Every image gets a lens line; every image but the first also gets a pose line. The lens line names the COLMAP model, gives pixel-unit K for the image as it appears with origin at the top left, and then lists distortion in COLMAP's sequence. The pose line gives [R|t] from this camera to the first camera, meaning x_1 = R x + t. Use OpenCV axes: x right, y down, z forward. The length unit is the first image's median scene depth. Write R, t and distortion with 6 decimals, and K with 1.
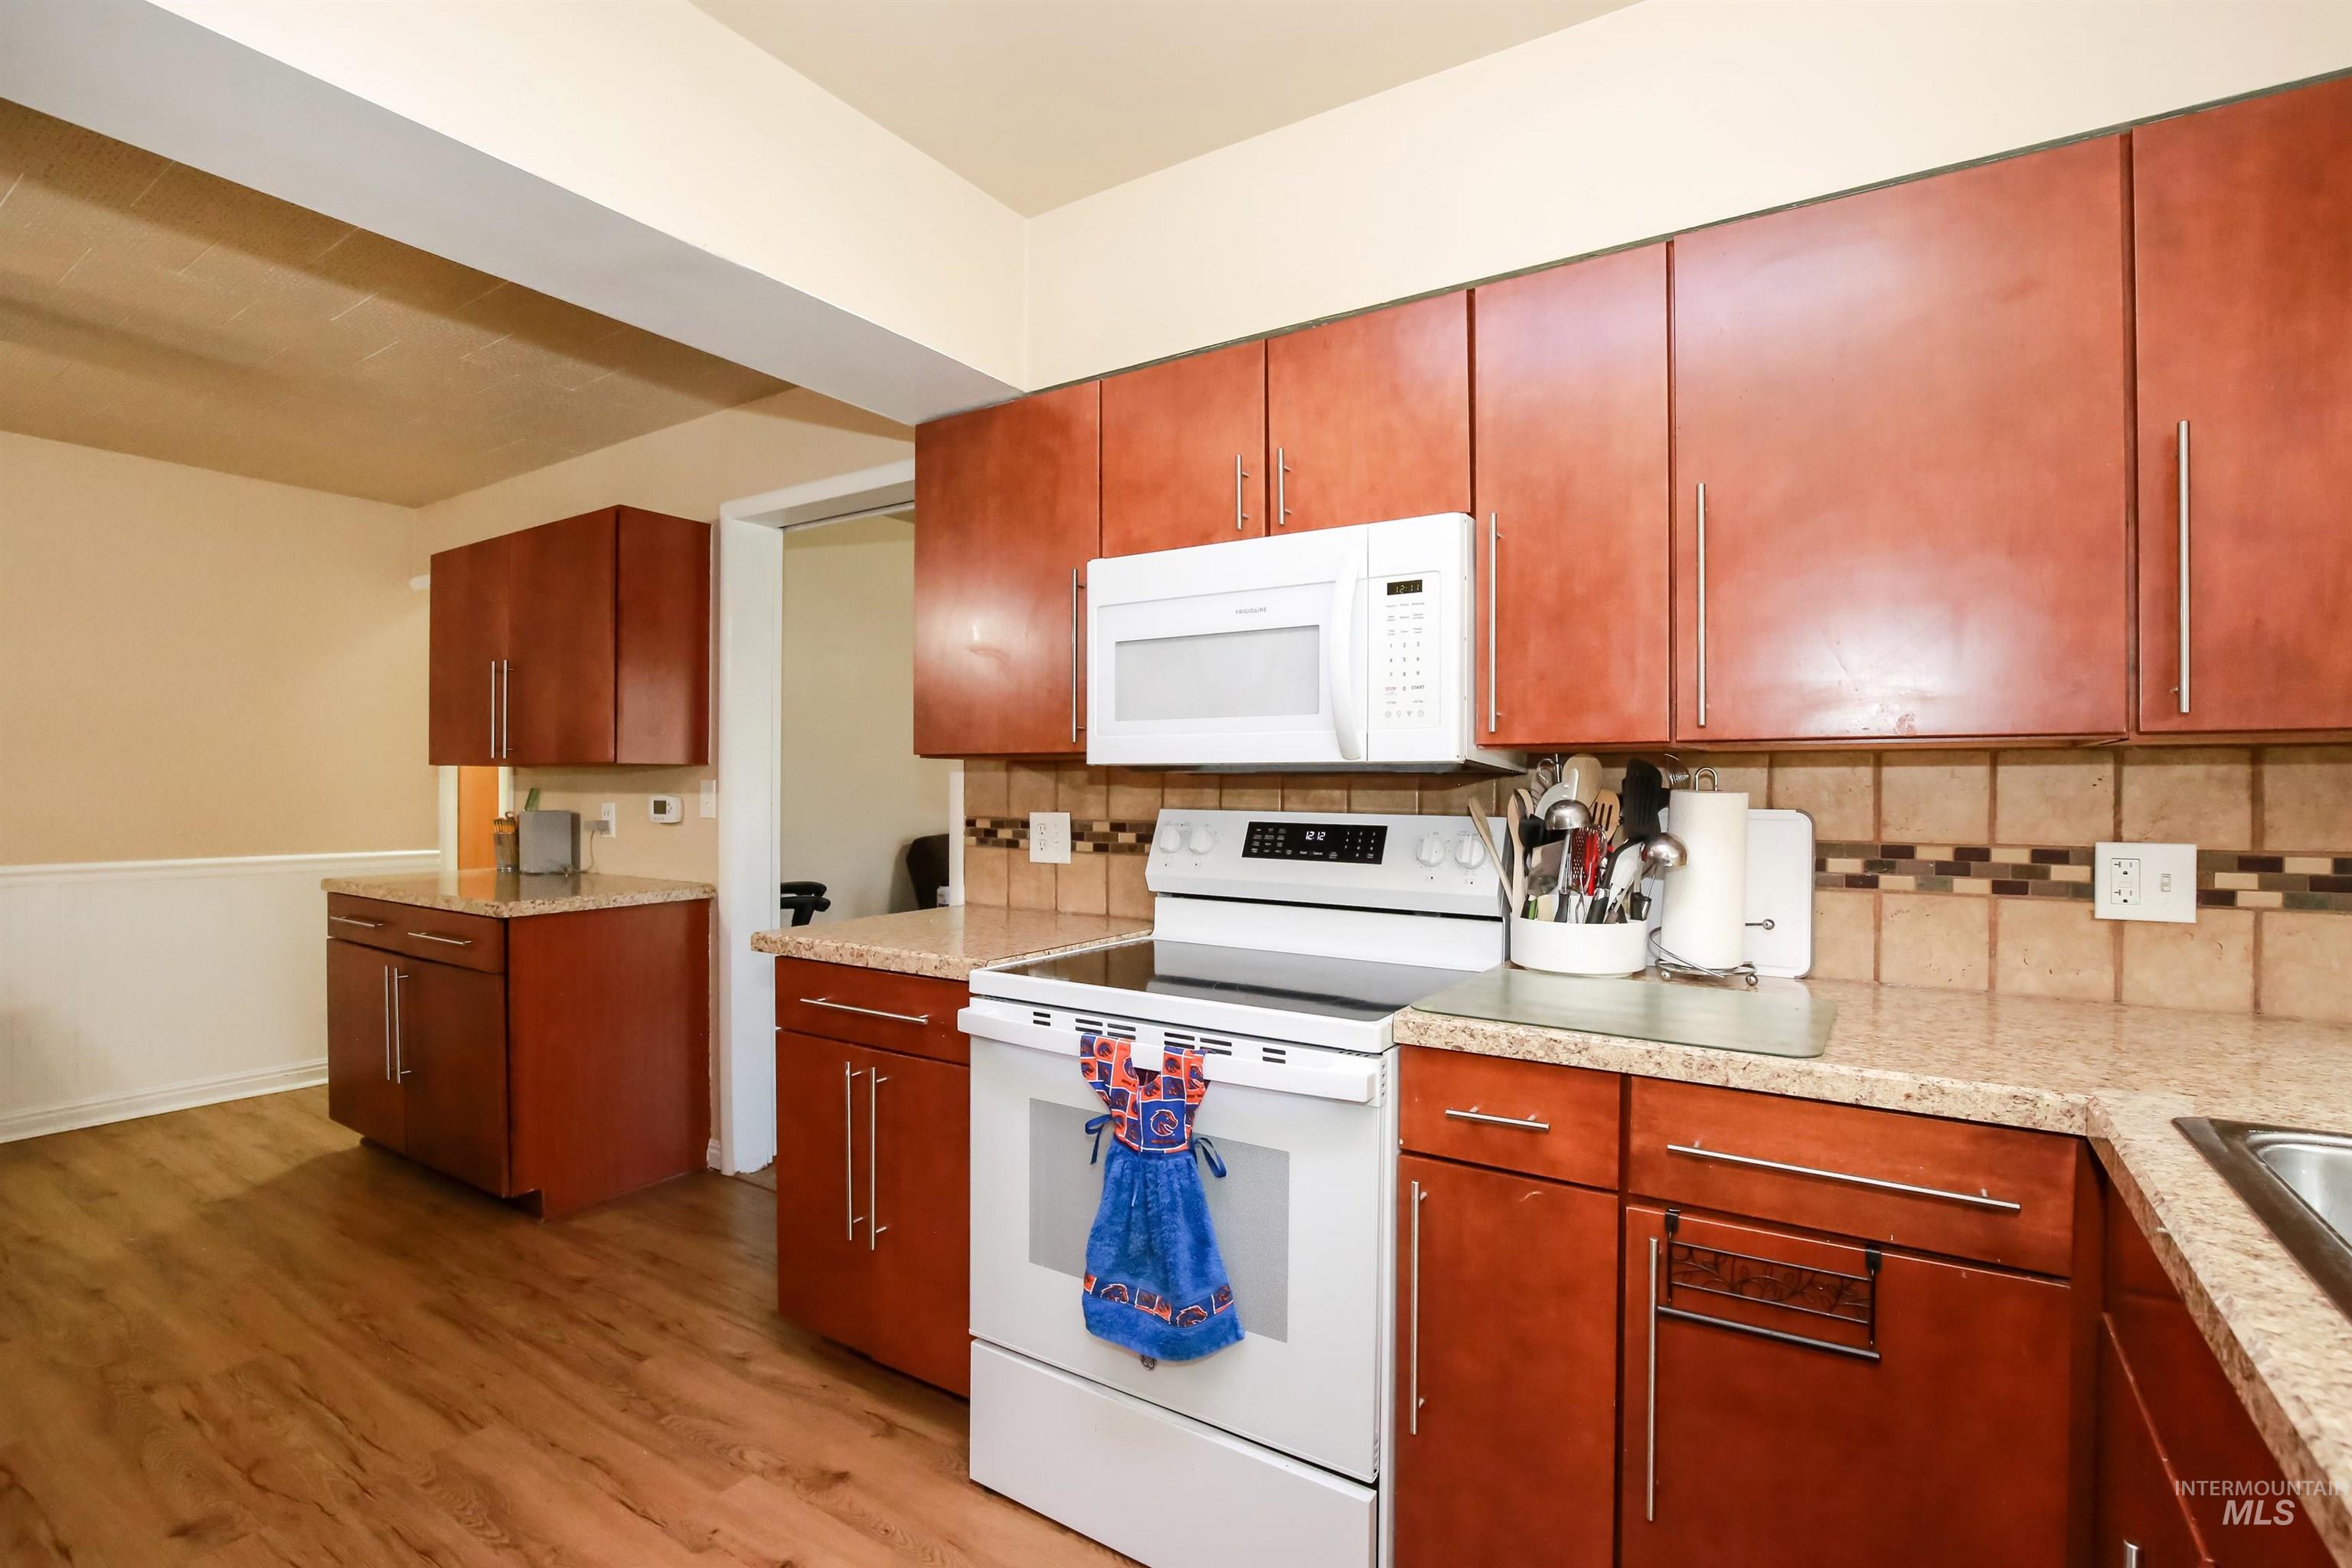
lens RADIAL K [[1091.0, 0, 1187.0], [0, 1091.0, 782.4], [0, 0, 1]] dist [-0.045180, 0.010519]
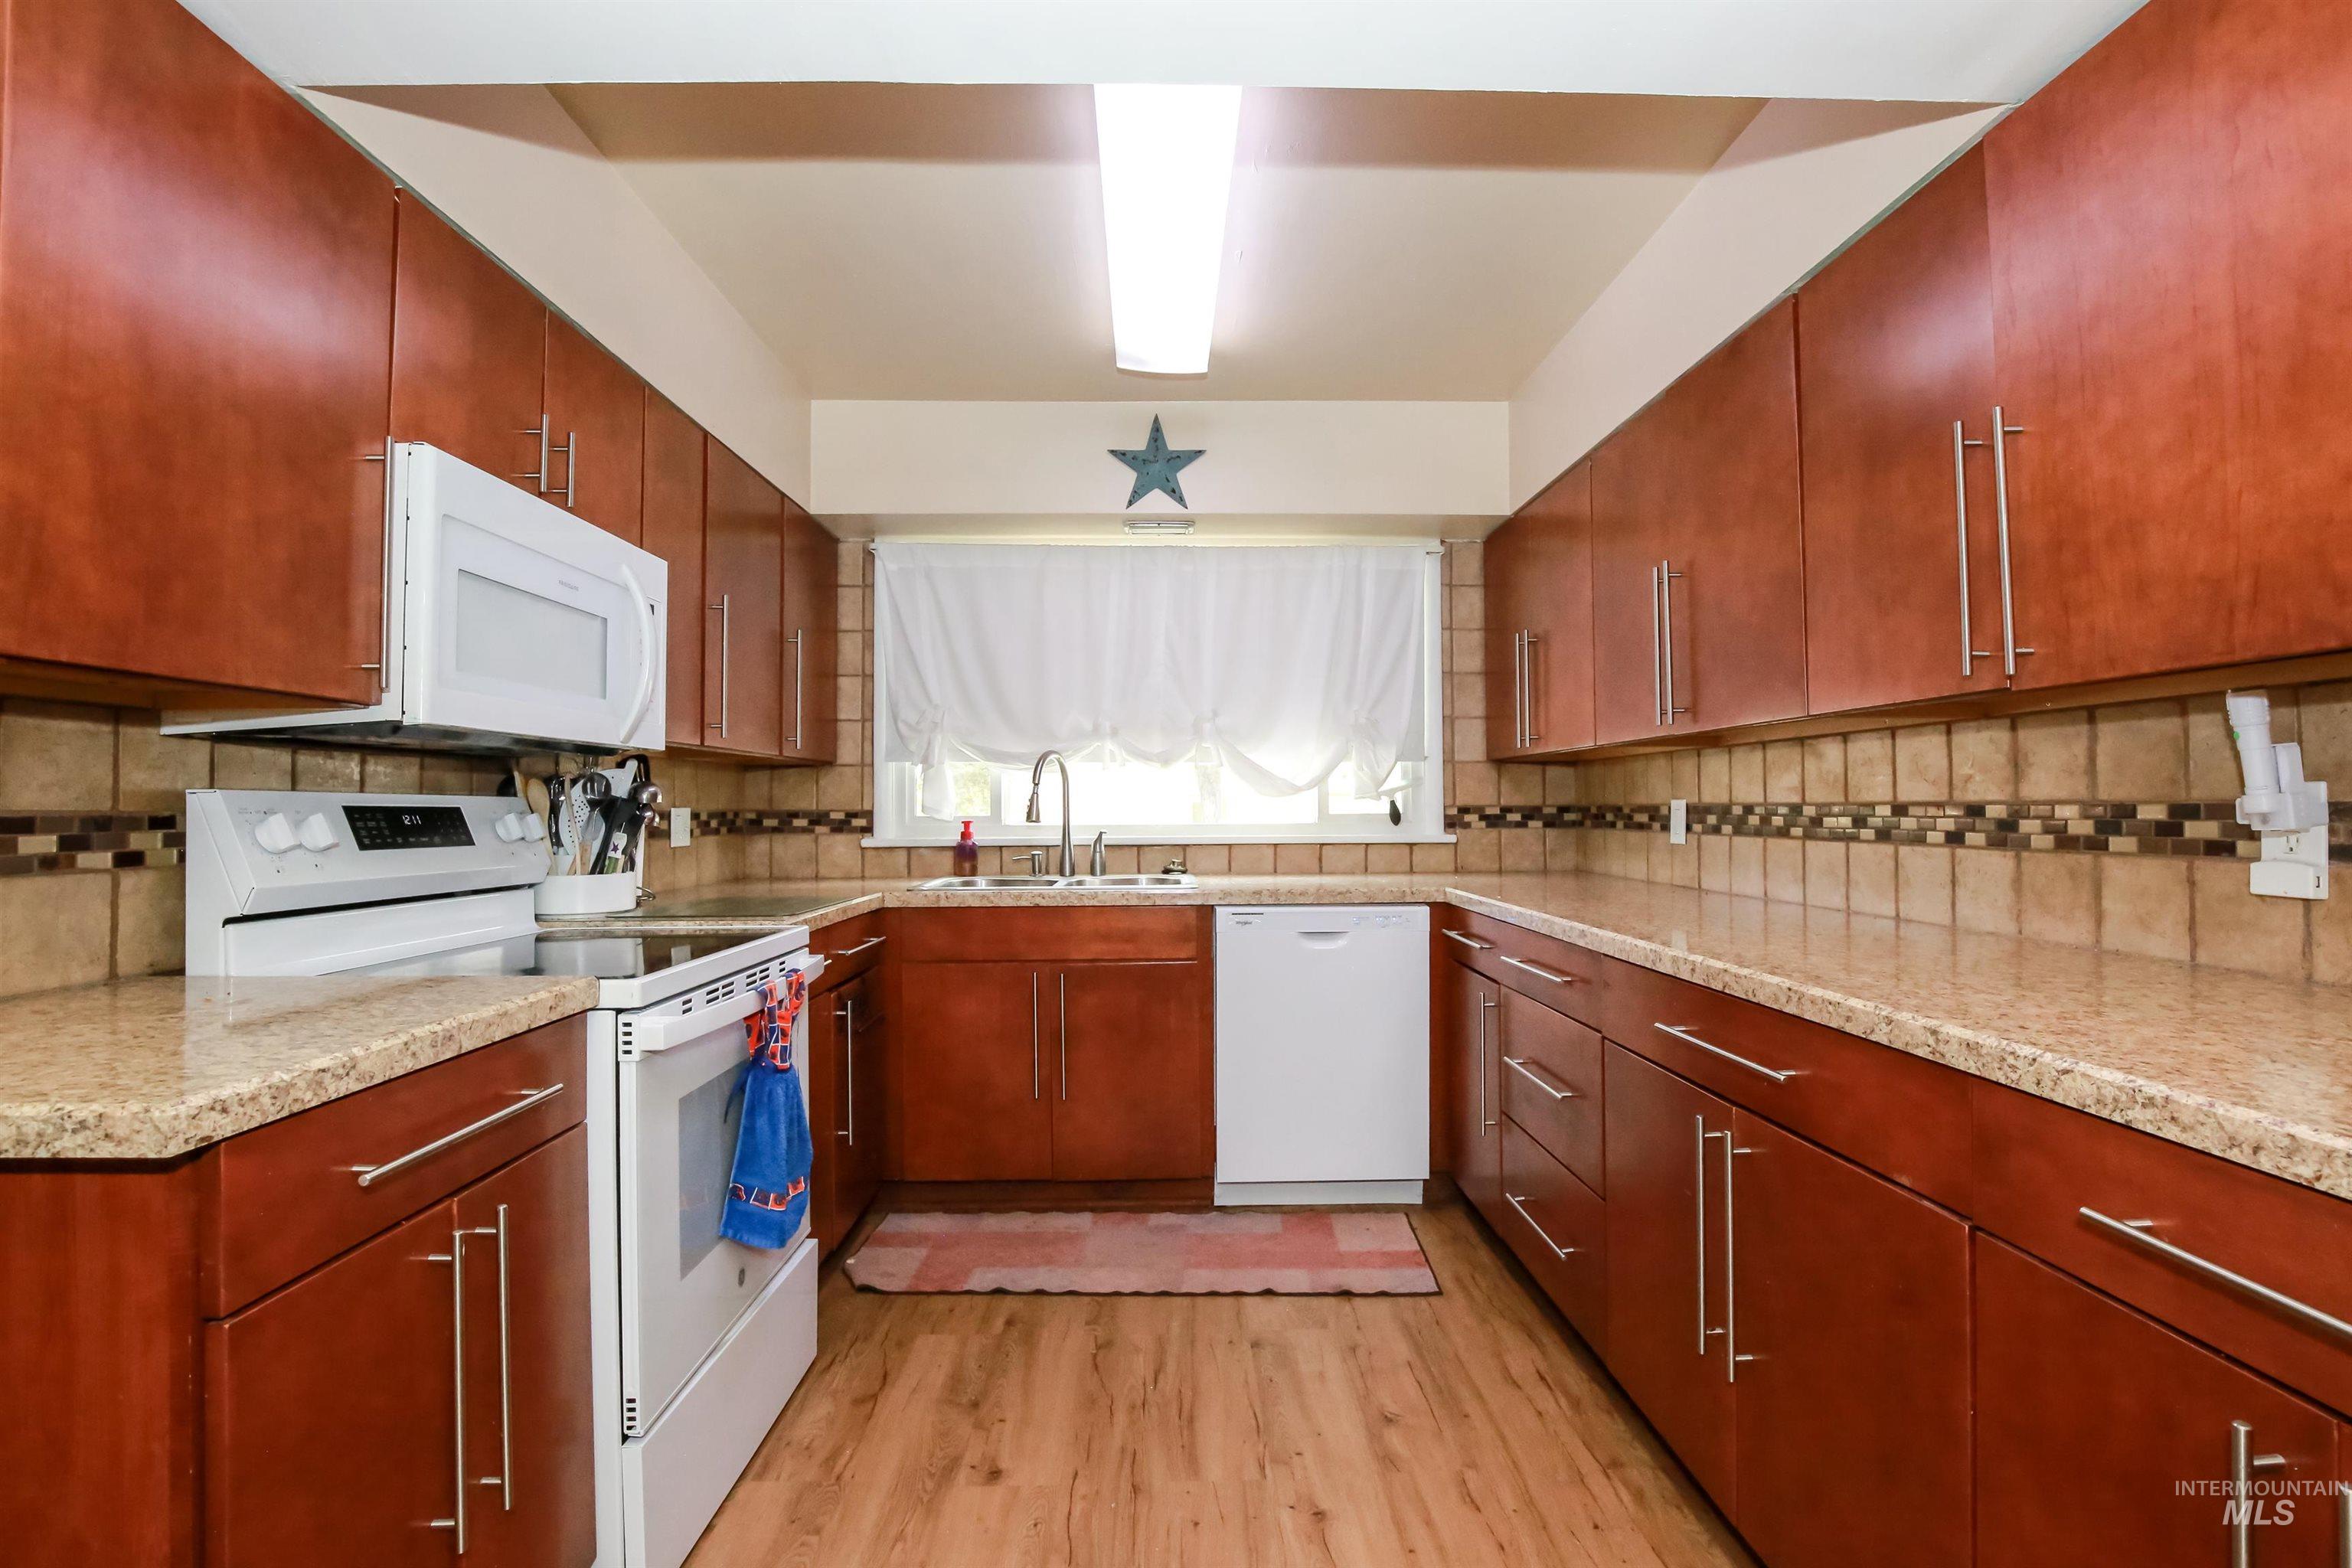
lens RADIAL K [[1091.0, 0, 1187.0], [0, 1091.0, 782.4], [0, 0, 1]] dist [-0.045180, 0.010519]
pose [[-0.560627, 0.018338, 0.827865, -0.881710], [0.002403, 0.999787, -0.020519, 0.035280], [-0.828065, -0.009514, -0.560552, 0.898720]]
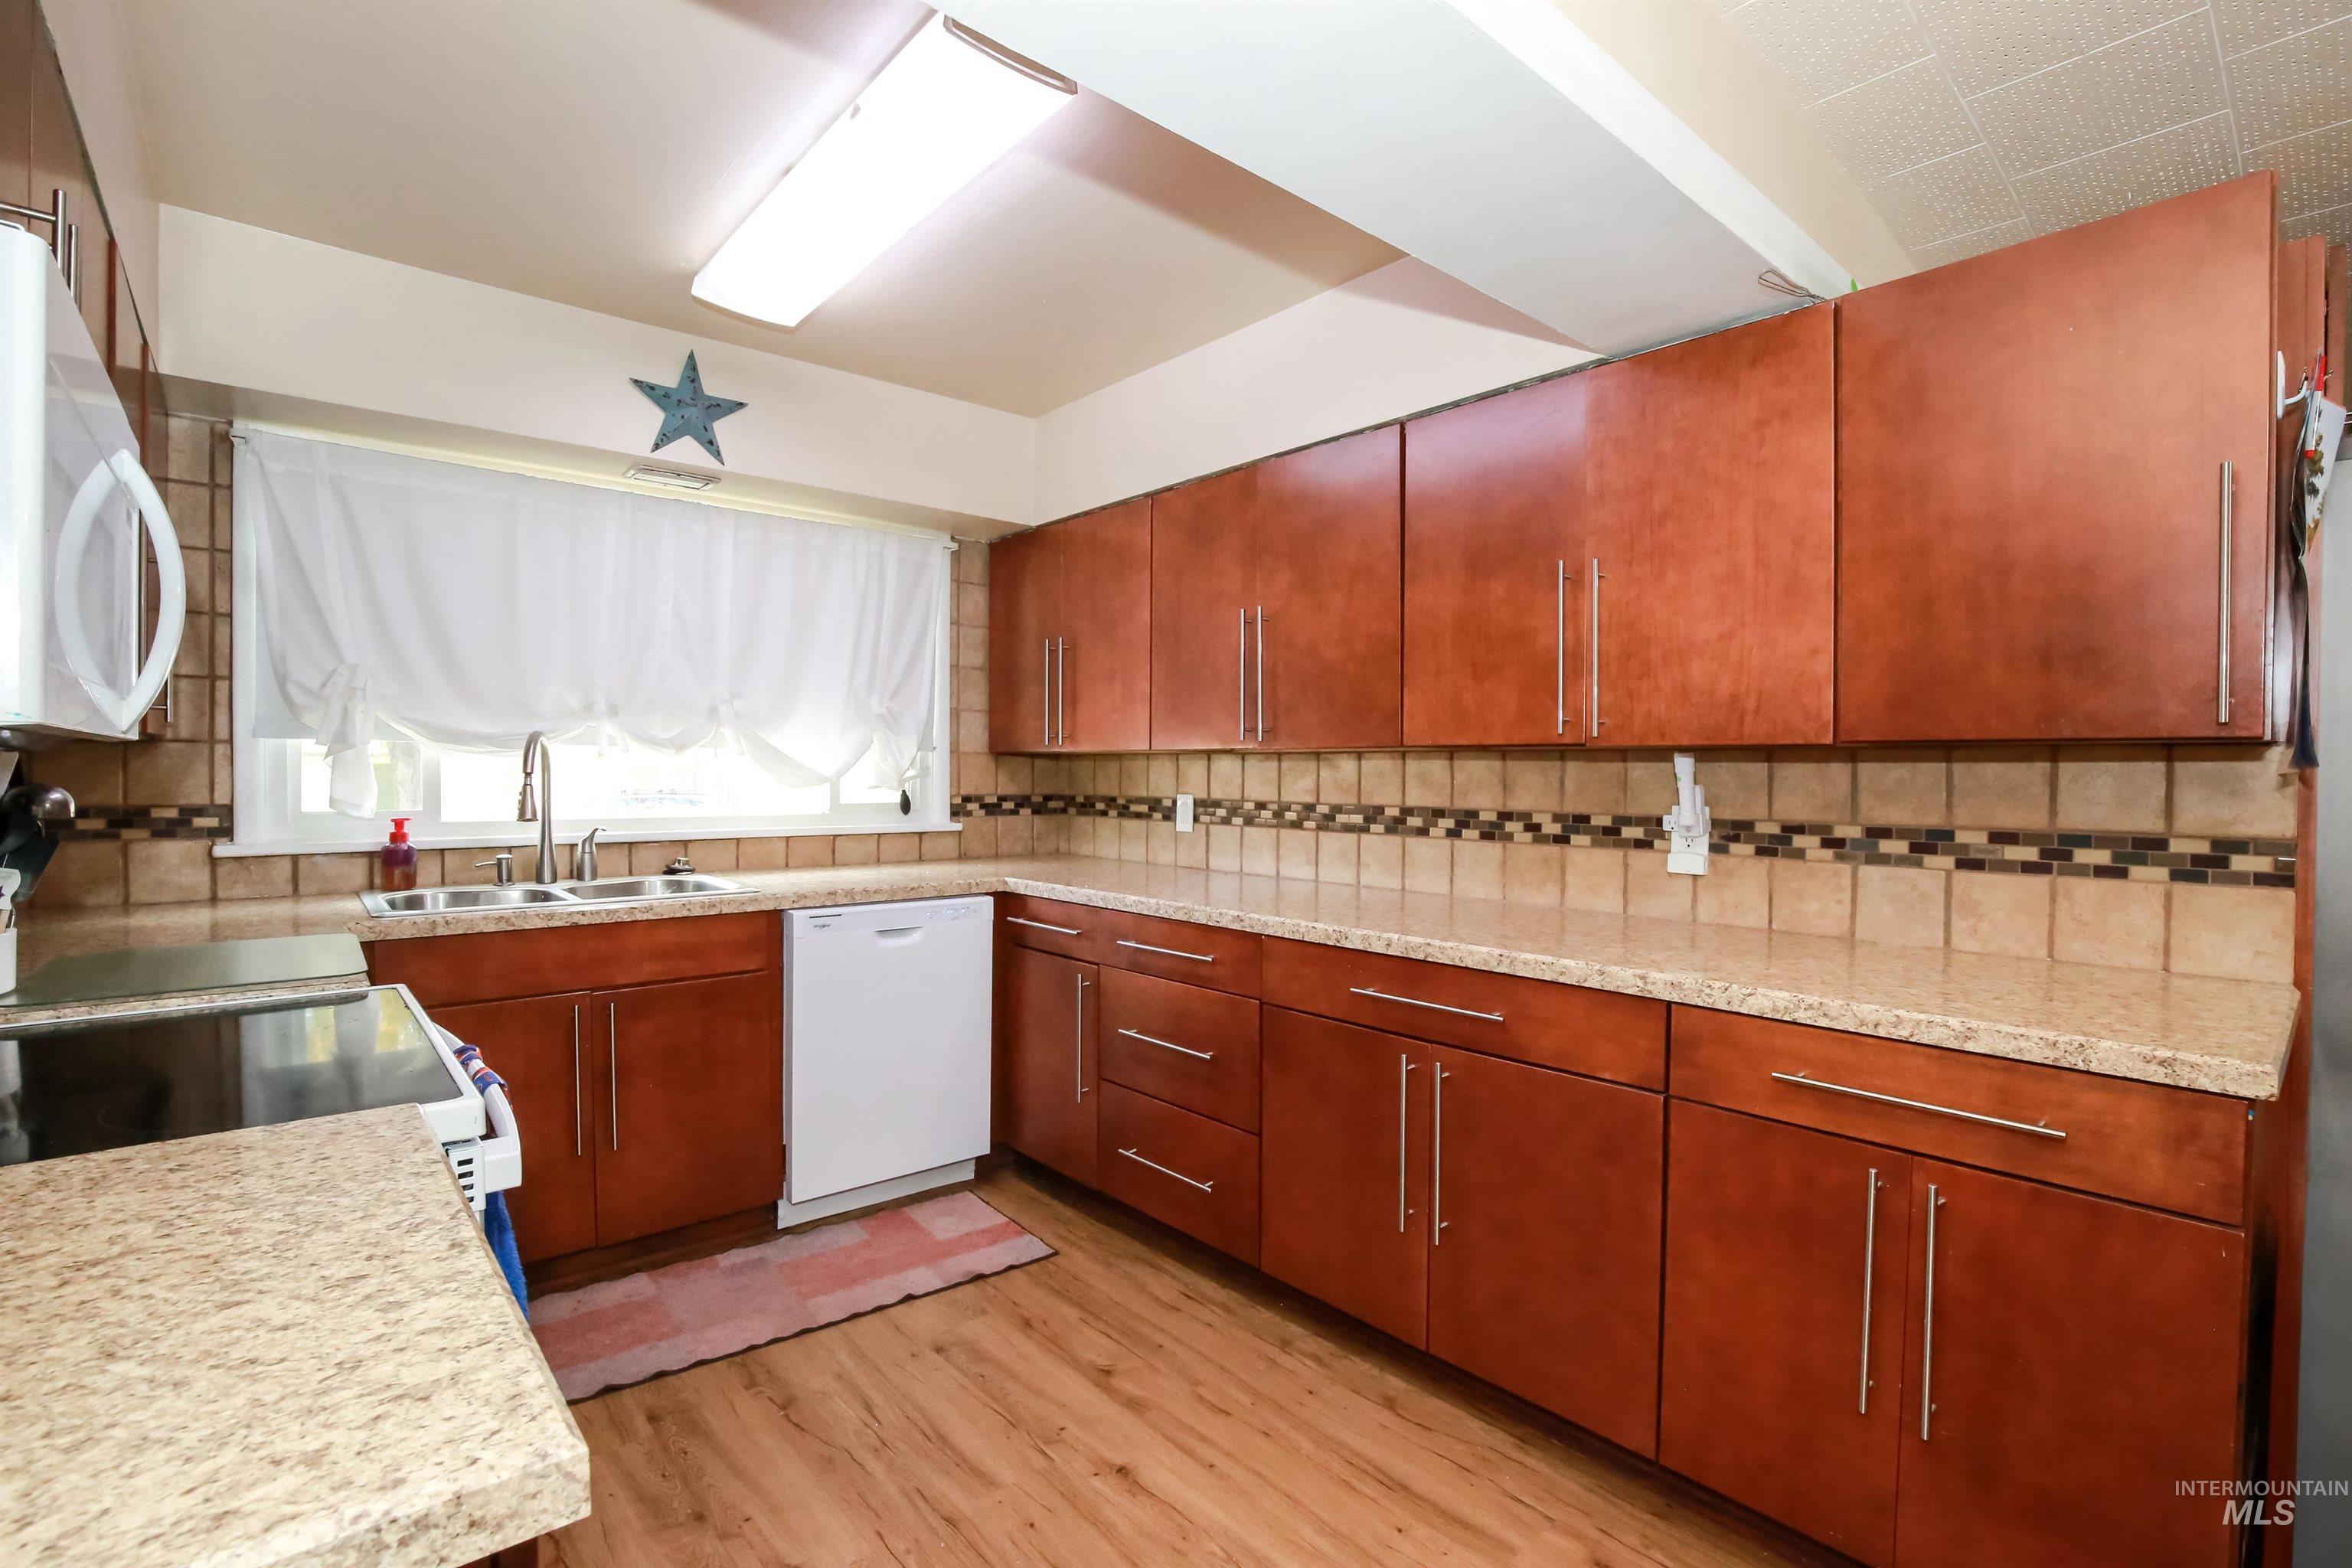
lens RADIAL K [[1074.8, 0, 1191.5], [0, 1074.8, 789.9], [0, 0, 1]] dist [-0.038697, 0.000587]
pose [[-0.960997, -0.014966, 0.276153, -0.575648], [-0.010414, 0.999785, 0.017942, -0.002754], [-0.276362, 0.014366, -0.960946, 1.149955]]
